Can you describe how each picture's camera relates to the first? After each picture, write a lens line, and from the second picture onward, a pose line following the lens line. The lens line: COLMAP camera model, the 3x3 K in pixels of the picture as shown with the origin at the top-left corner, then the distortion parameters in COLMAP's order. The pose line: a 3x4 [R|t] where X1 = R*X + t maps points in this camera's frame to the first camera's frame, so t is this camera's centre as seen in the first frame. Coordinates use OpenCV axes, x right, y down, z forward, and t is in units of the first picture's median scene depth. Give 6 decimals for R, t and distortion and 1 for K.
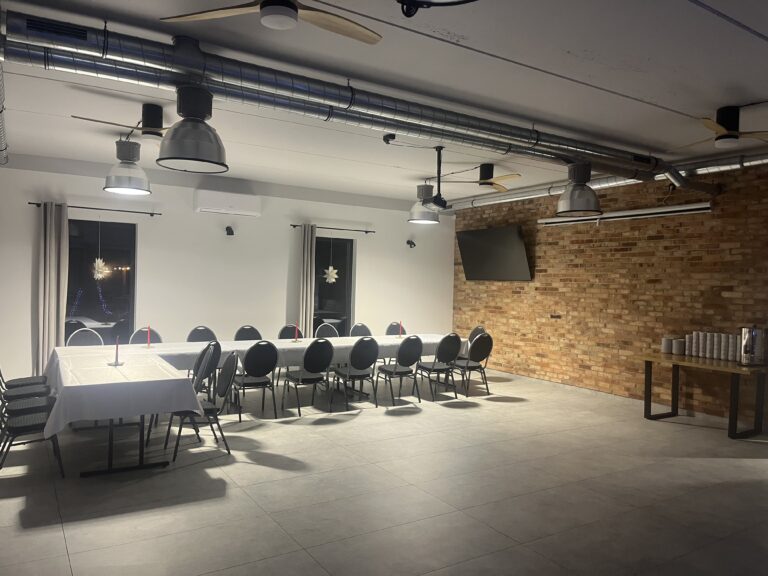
lens RADIAL K [[582.9, 0, 387.8], [0, 582.9, 300.6], [0, 0, 1]] dist [0.075875, -0.114161]
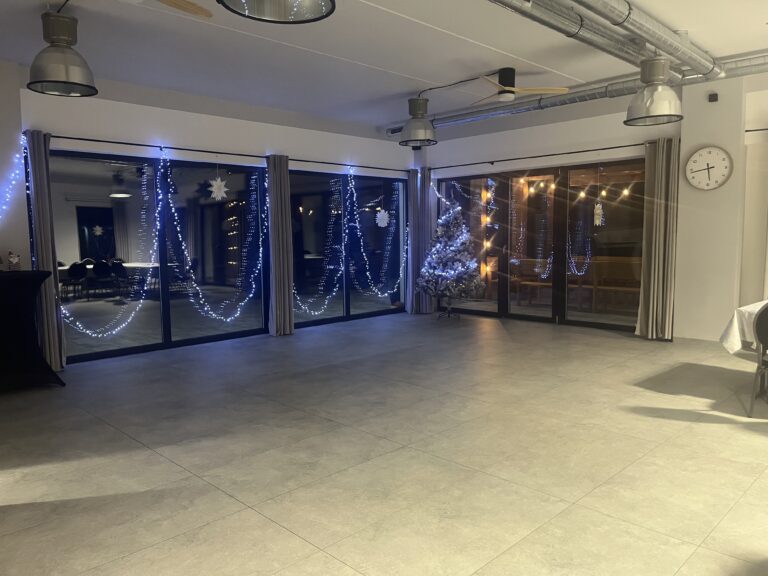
lens RADIAL K [[582.9, 0, 387.8], [0, 582.9, 300.6], [0, 0, 1]] dist [0.075875, -0.114161]
pose [[-0.974803, 0.014691, -0.222582, 0.229281], [-0.017040, 0.990009, 0.139972, -0.003825], [0.222414, 0.140238, -0.964814, 0.944837]]
